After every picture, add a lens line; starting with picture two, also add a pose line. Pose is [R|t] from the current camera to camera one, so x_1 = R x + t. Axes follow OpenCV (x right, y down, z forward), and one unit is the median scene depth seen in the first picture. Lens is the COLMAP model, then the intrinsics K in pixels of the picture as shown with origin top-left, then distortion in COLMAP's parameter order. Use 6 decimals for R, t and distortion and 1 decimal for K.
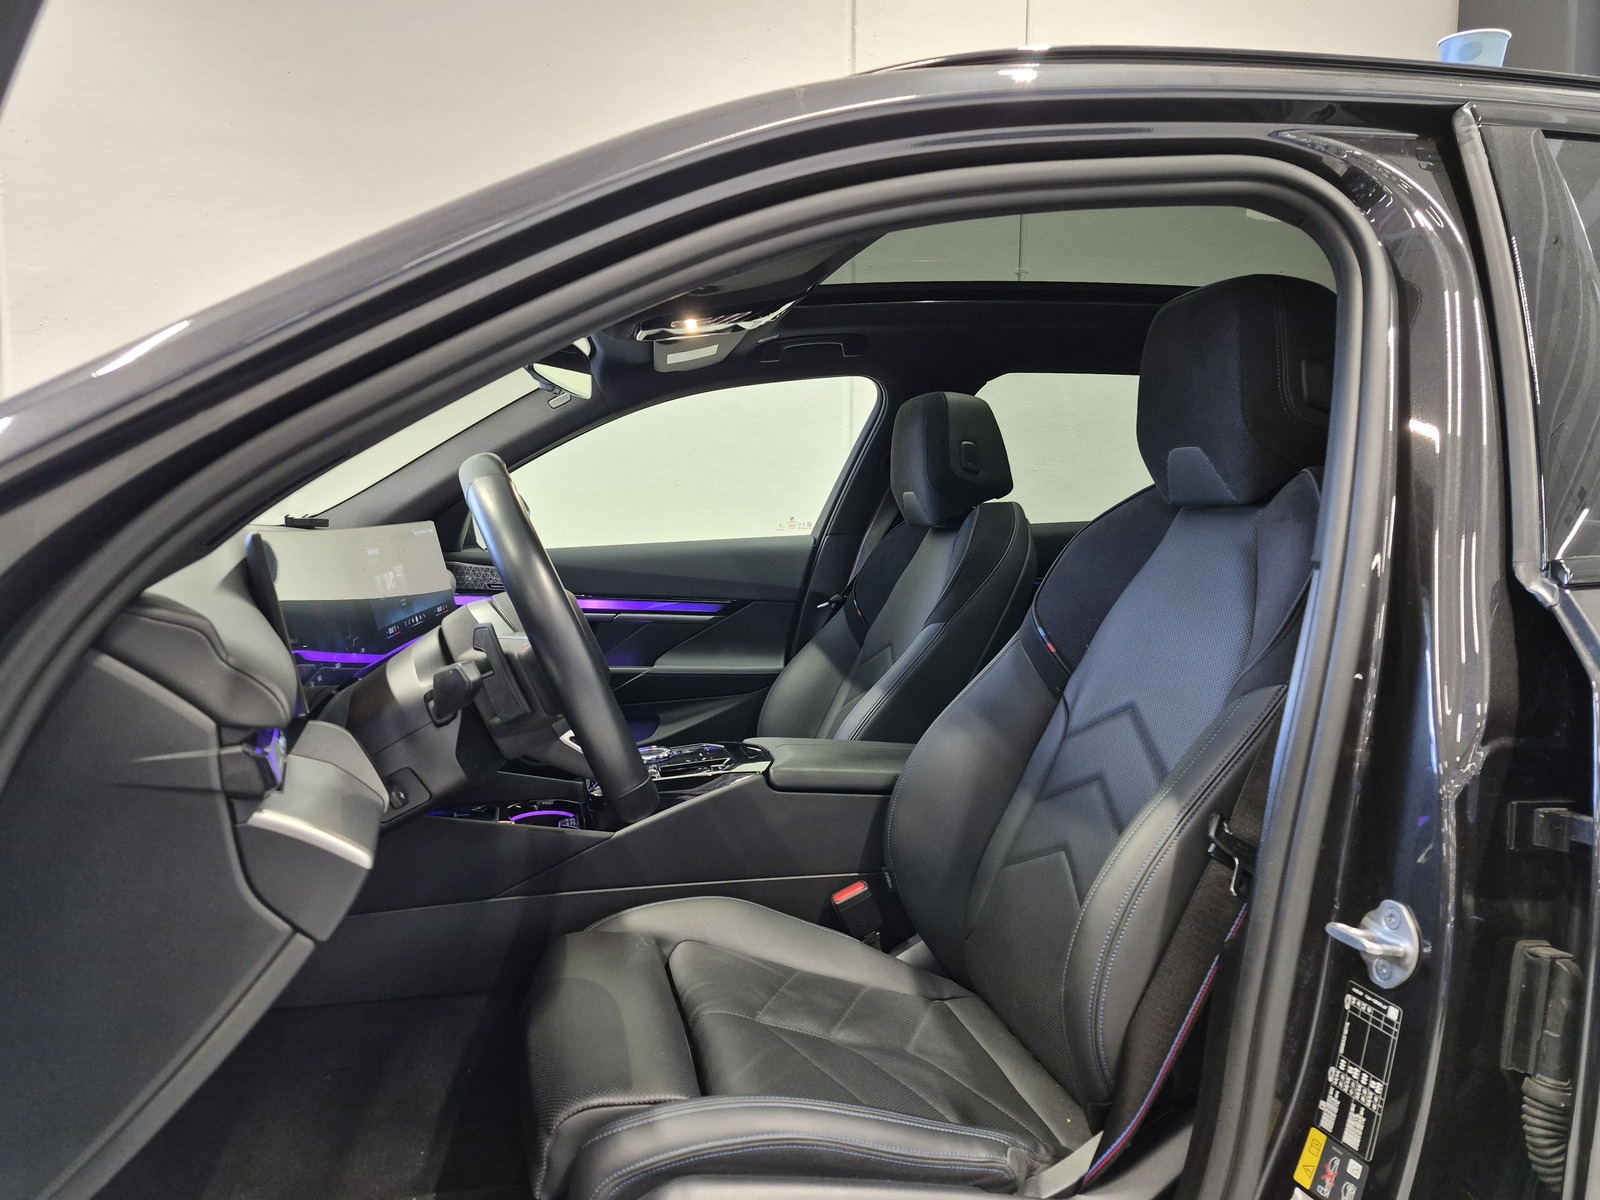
lens RADIAL K [[1192.4, 0, 800.0], [0, 1192.4, 600.0], [0, 0, 1]] dist [0.092874, -0.000378]
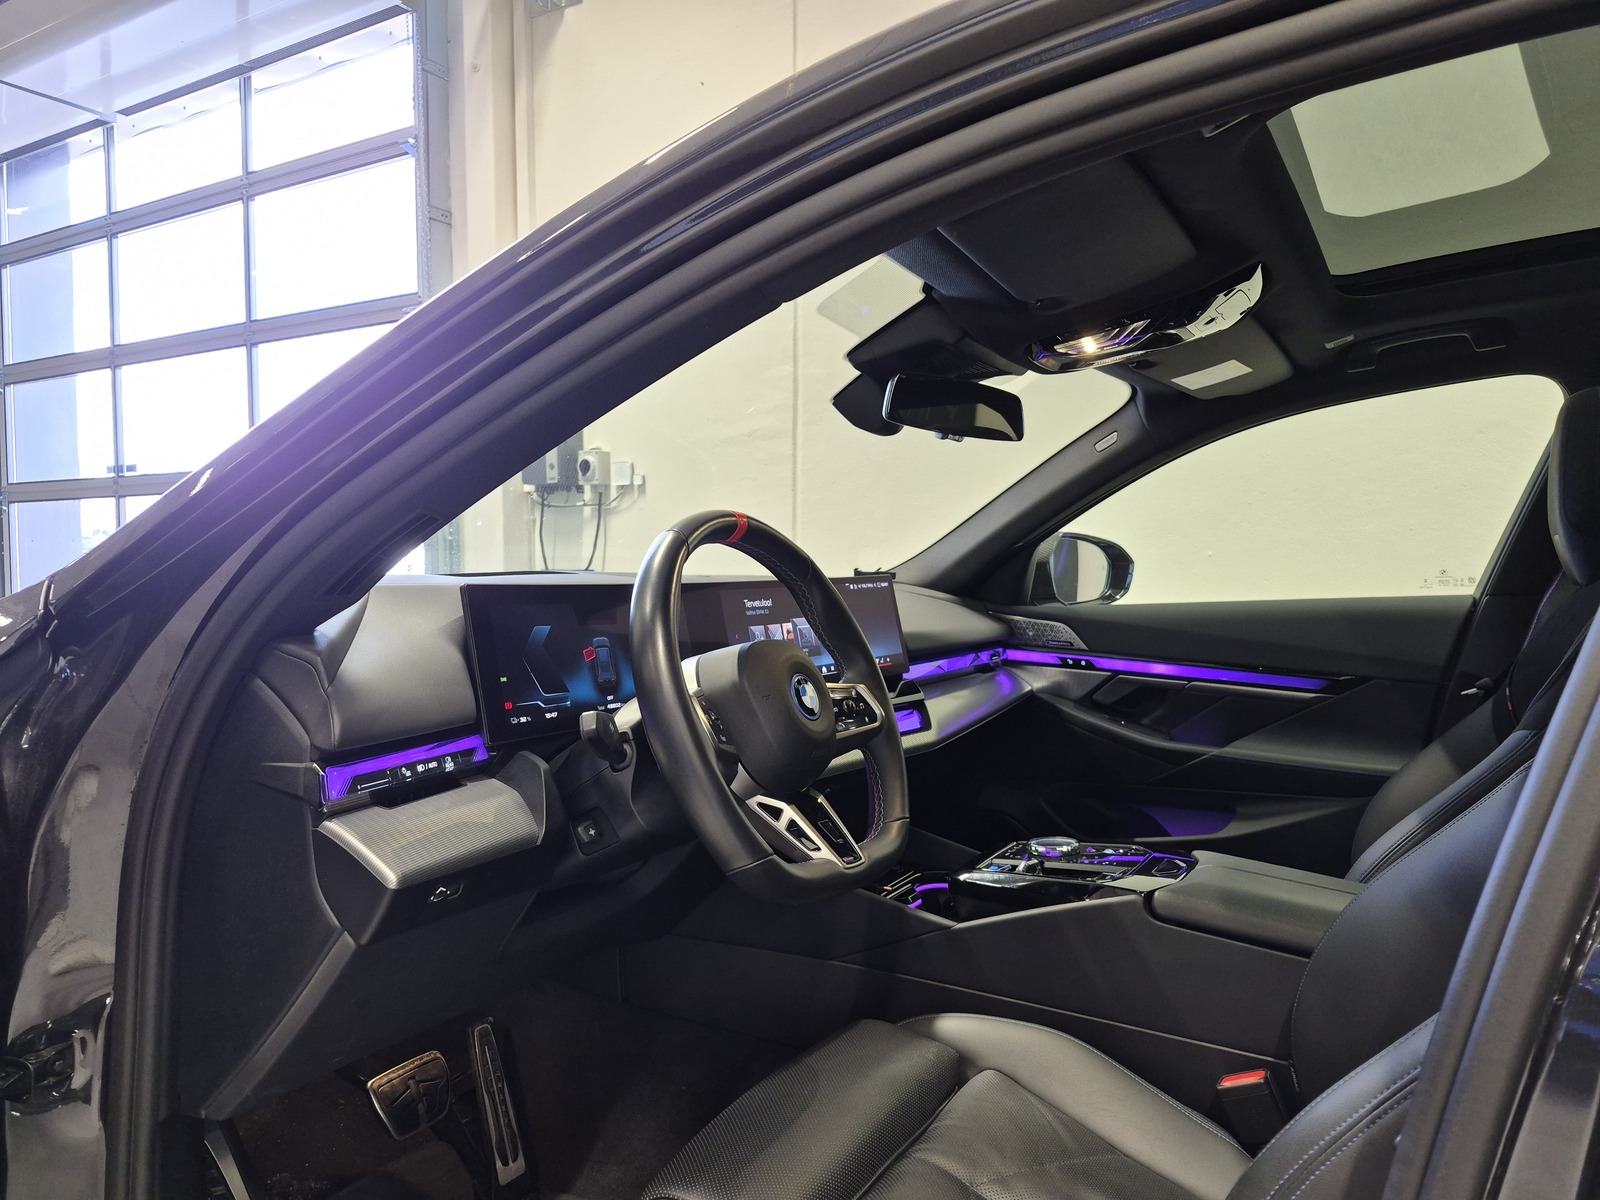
lens RADIAL K [[1192.4, 0, 800.0], [0, 1192.4, 600.0], [0, 0, 1]] dist [0.092874, -0.000378]
pose [[0.694300, 0.021002, -0.719379, 0.276090], [-0.051432, 0.998466, -0.020490, -0.015142], [0.717846, 0.051226, 0.694315, 0.192074]]
